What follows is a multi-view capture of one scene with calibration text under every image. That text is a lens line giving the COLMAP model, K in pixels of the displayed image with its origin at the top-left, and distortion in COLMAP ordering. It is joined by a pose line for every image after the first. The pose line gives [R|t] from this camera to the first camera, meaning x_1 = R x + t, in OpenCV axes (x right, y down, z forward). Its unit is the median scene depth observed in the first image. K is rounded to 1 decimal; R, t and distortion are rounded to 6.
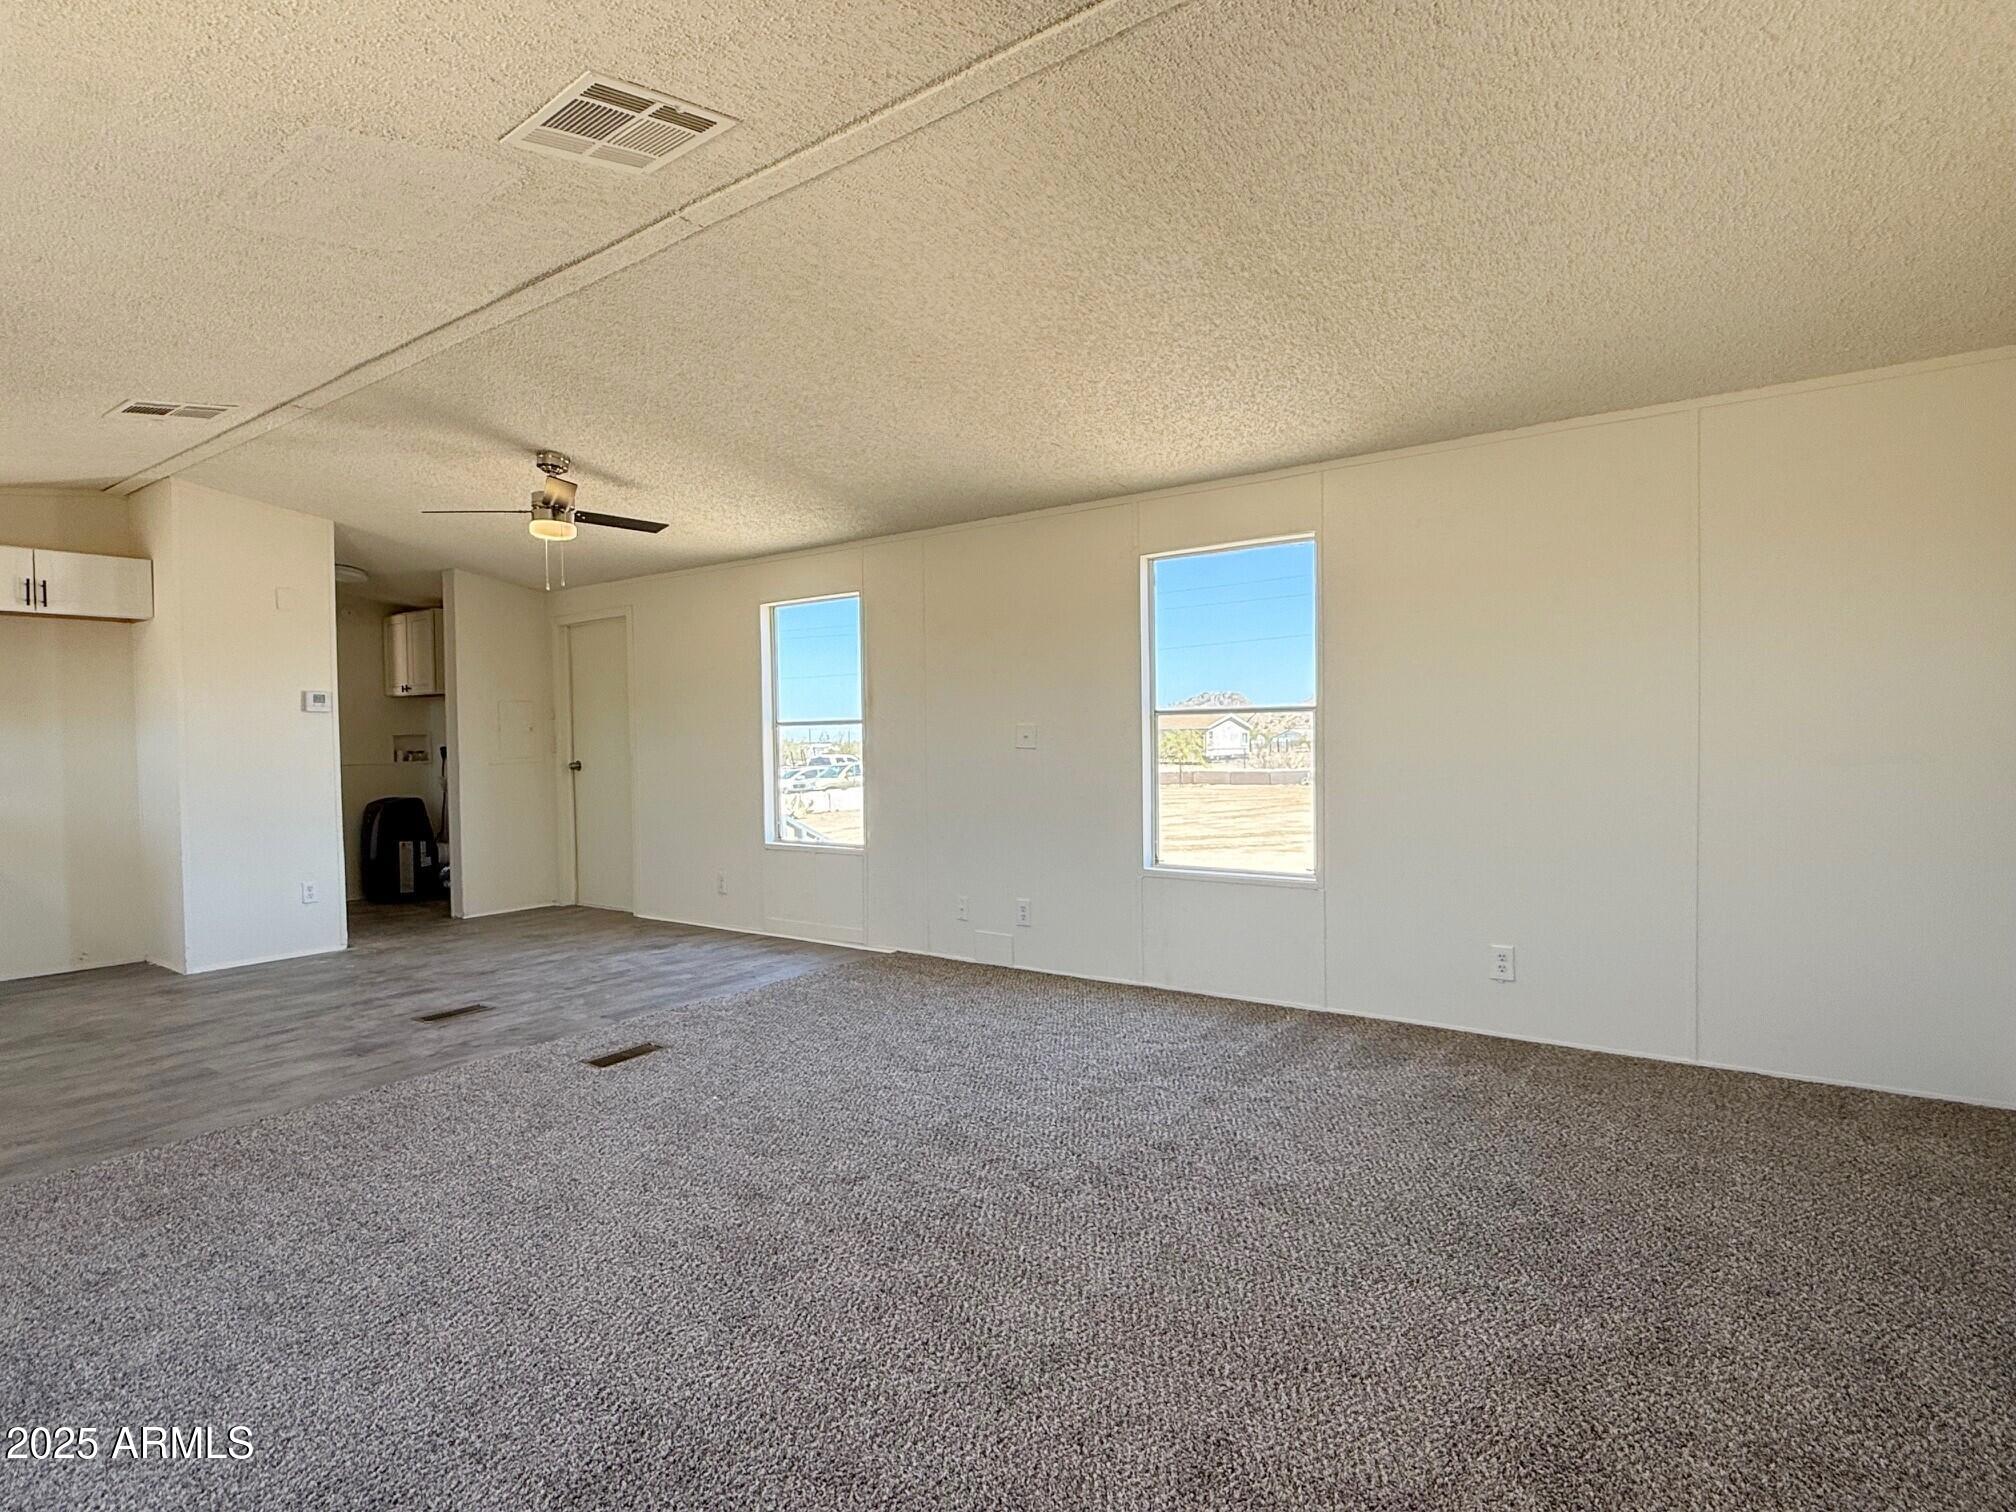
lens RADIAL K [[1064.9, 0, 1012.0], [0, 1064.9, 759.5], [0, 0, 1]] dist [0.003618, -0.000985]
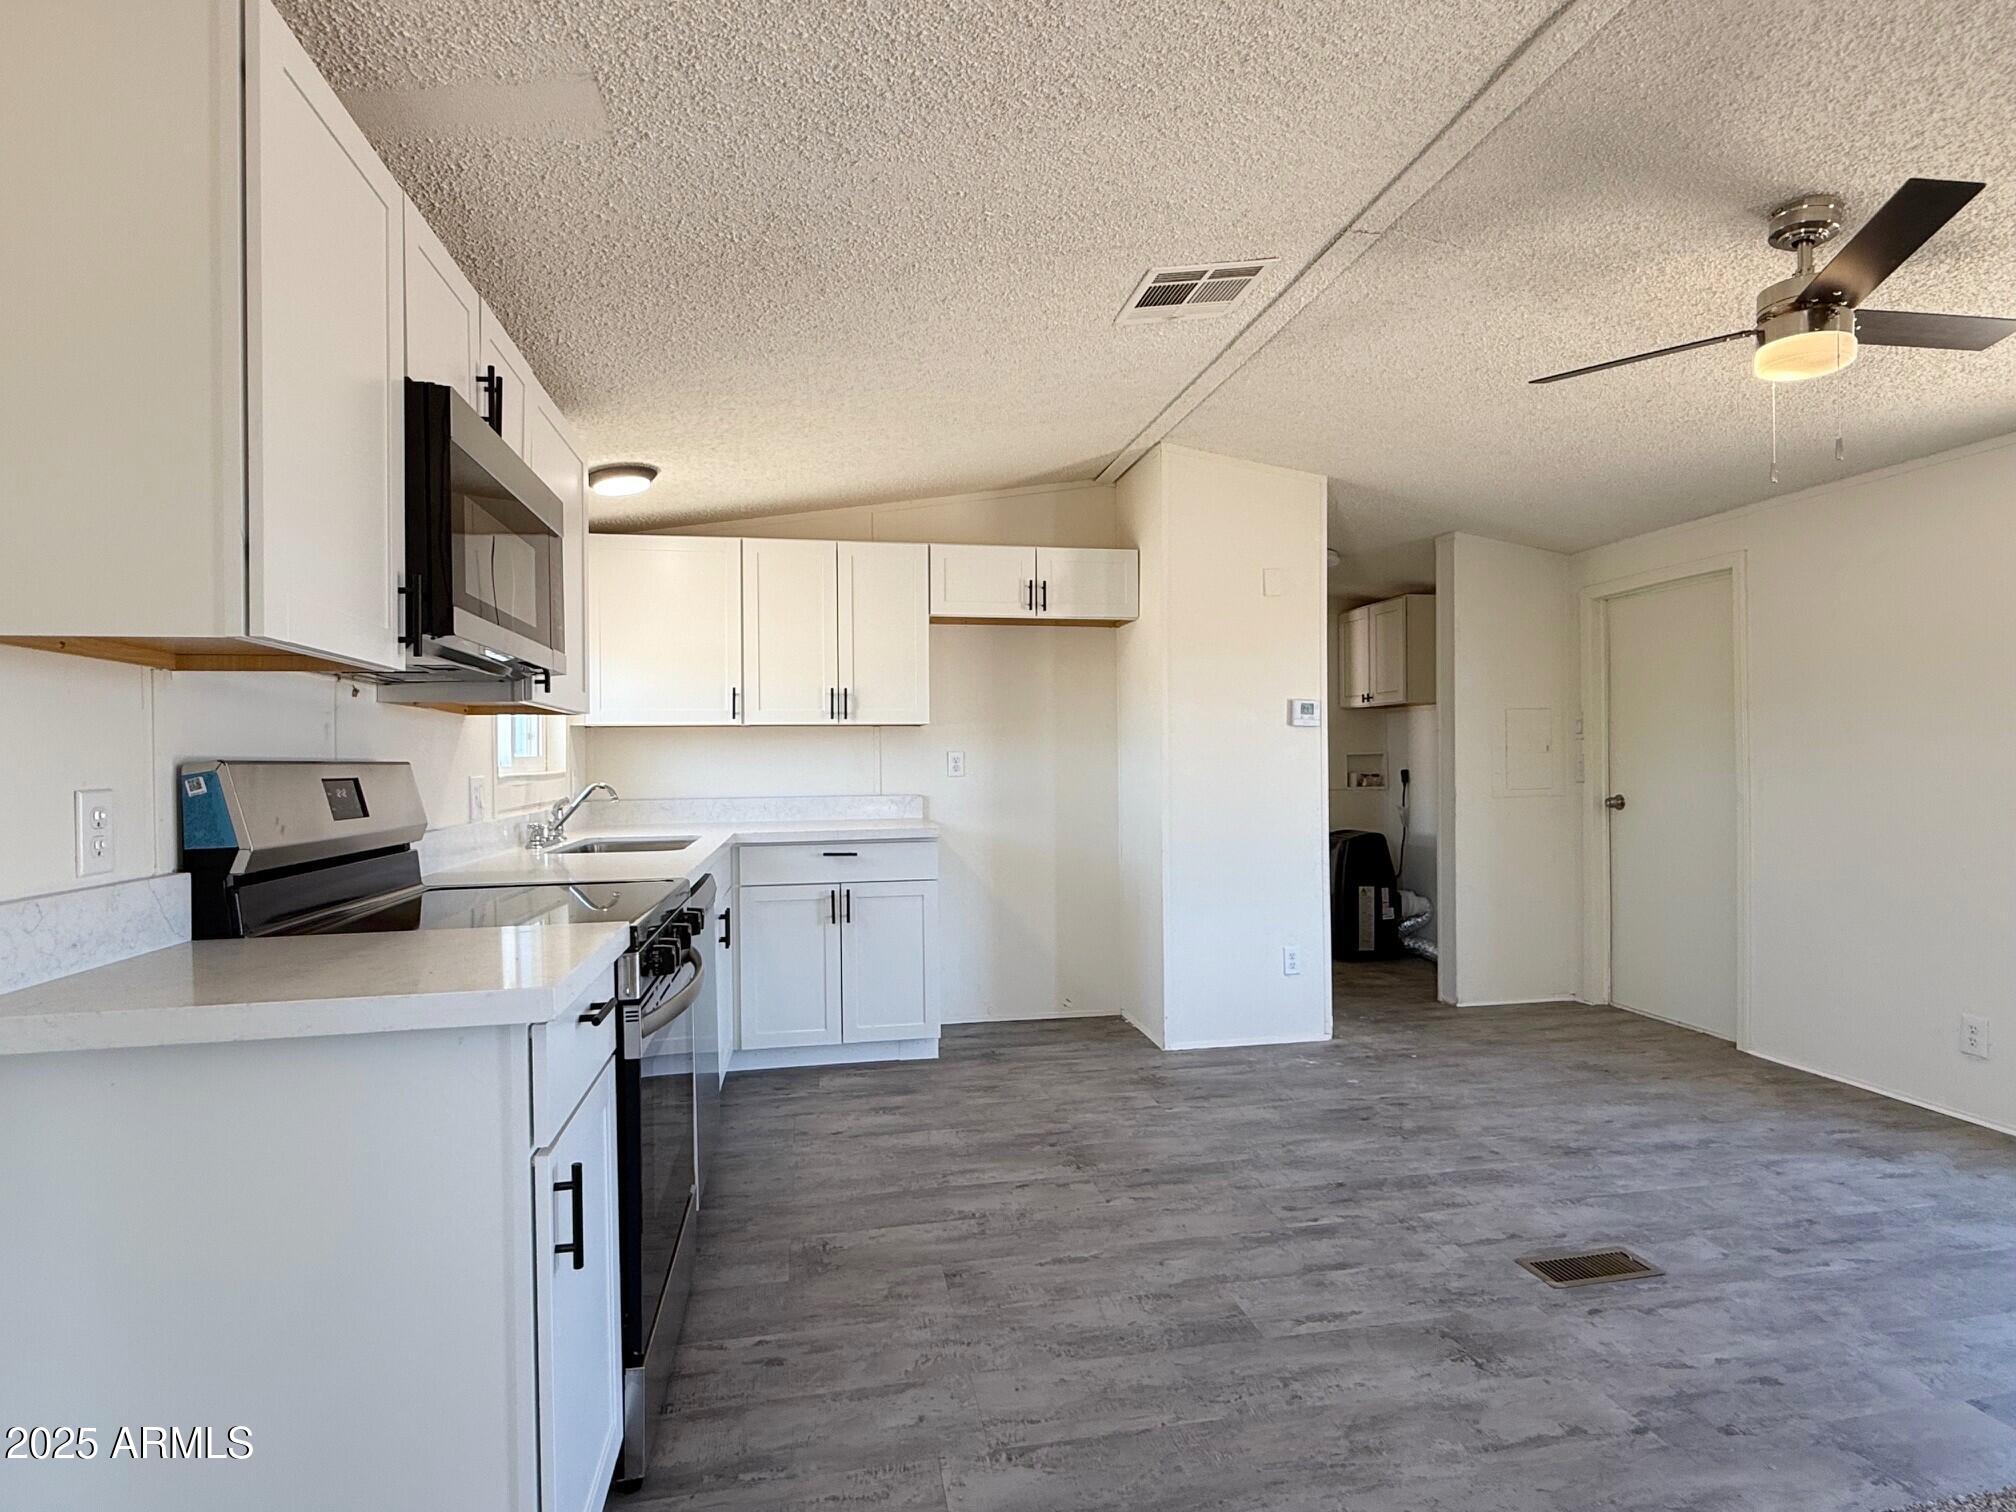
lens RADIAL K [[1064.9, 0, 1012.6], [0, 1064.9, 761.1], [0, 0, 1]] dist [0.003618, -0.000985]
pose [[0.728786, 0.009939, -0.684669, -0.387928], [-0.019655, 0.999786, -0.006408, -0.014397], [0.684459, 0.018127, 0.728826, 0.413232]]
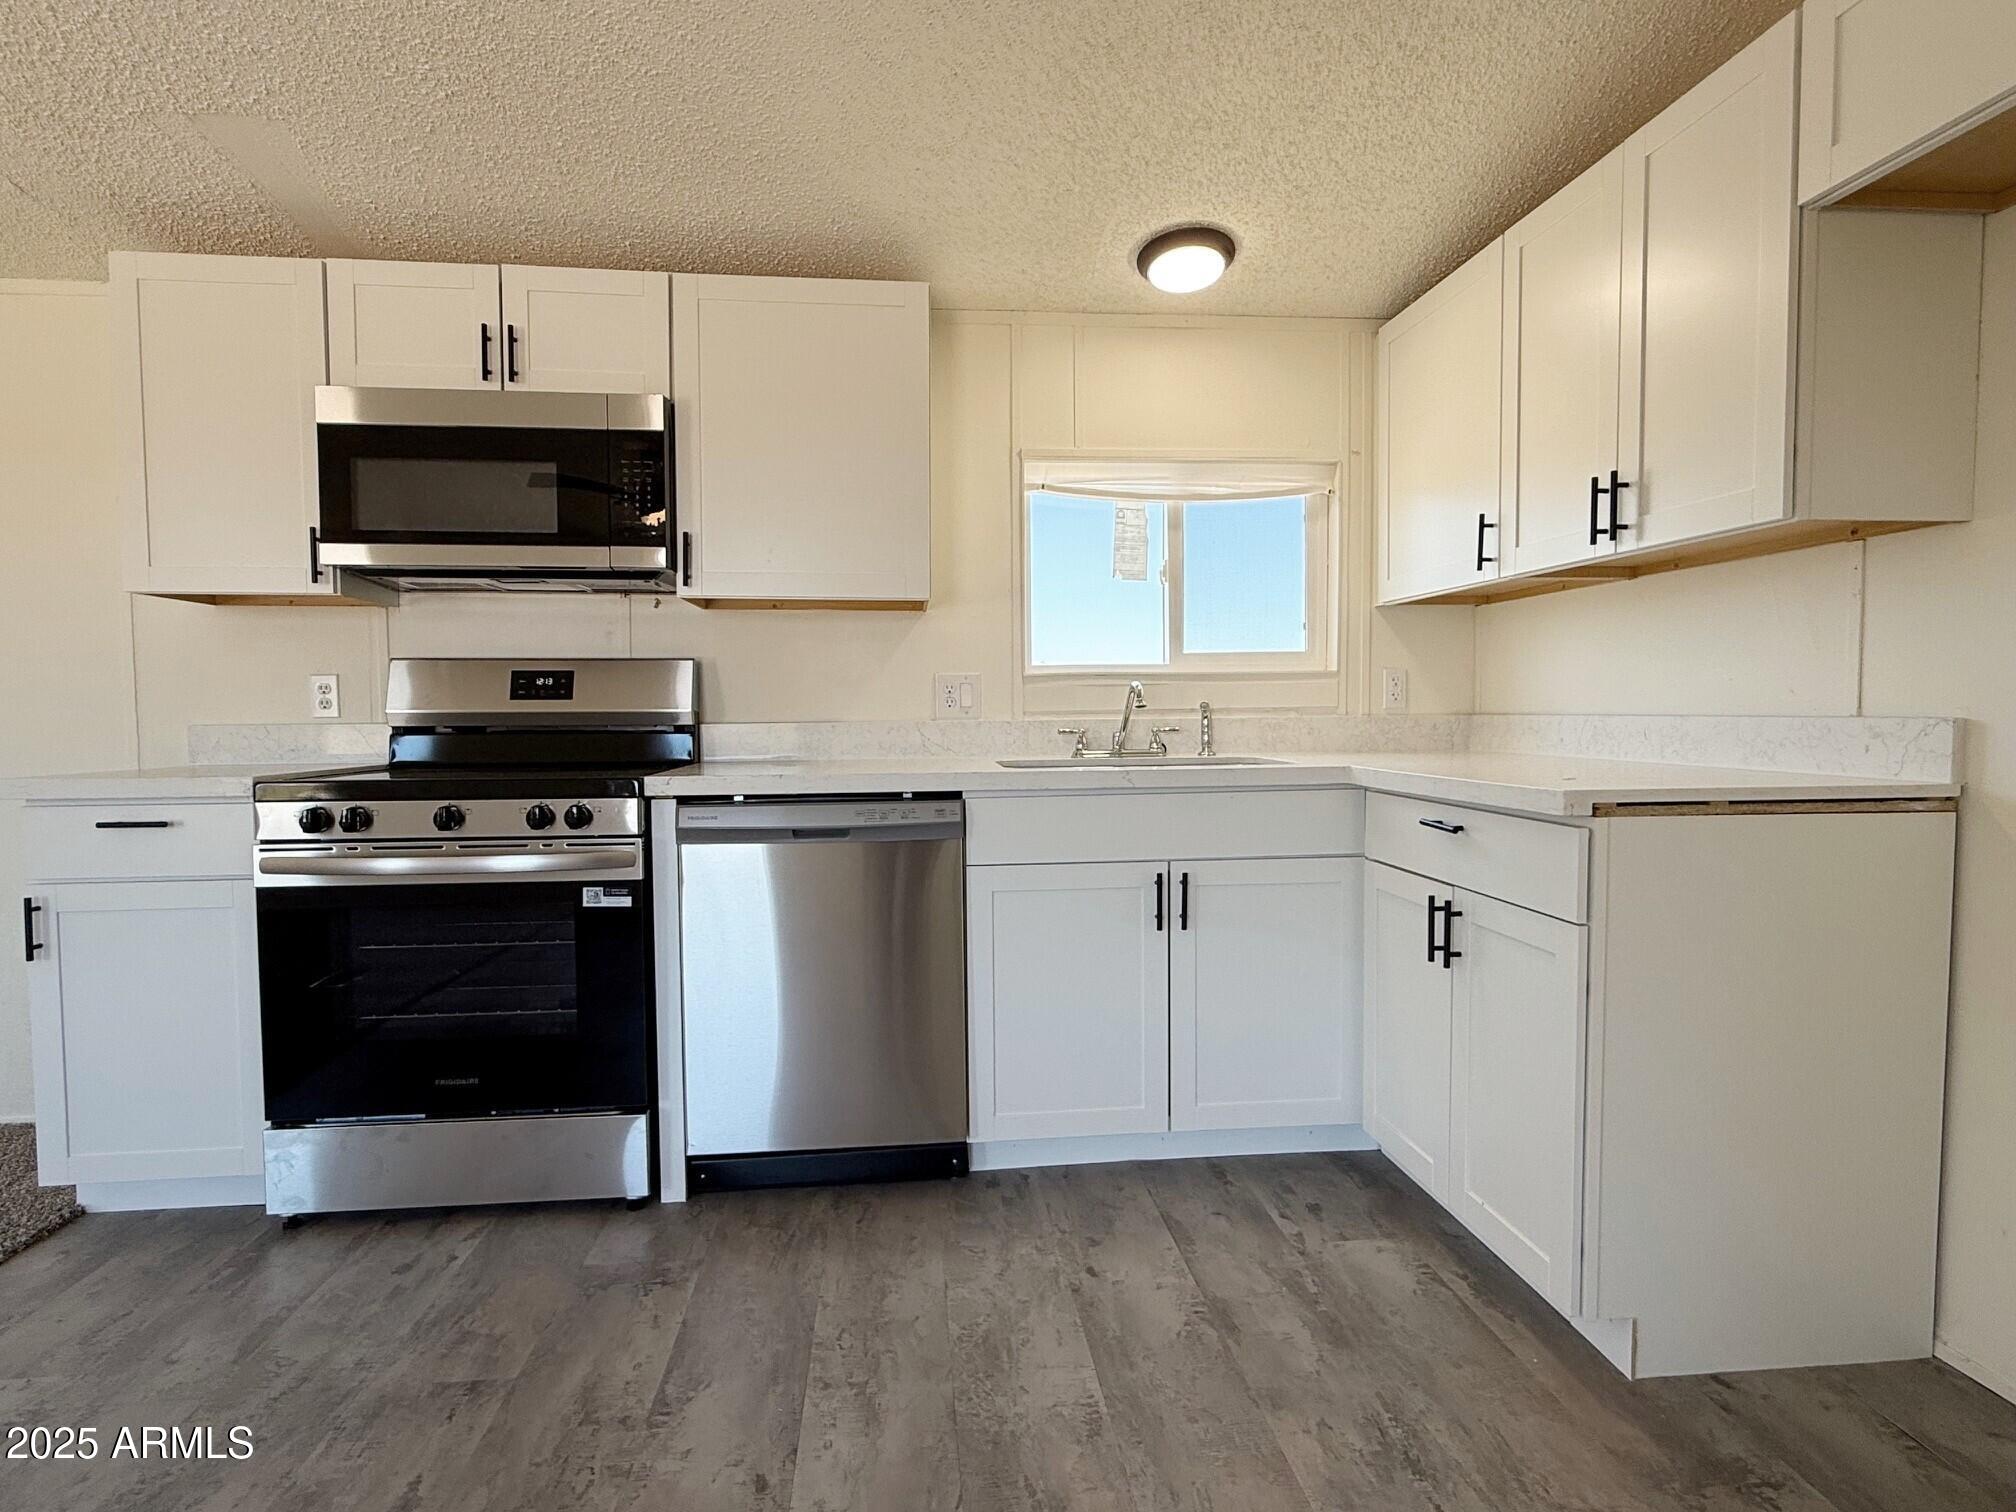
lens RADIAL K [[1064.9, 0, 1009.5], [0, 1064.9, 760.2], [0, 0, 1]] dist [0.003618, -0.000985]
pose [[-0.743156, 0.055611, -0.666803, -0.704050], [0.002506, 0.996765, 0.080337, -0.000884], [0.669113, 0.058032, -0.740891, 1.234163]]
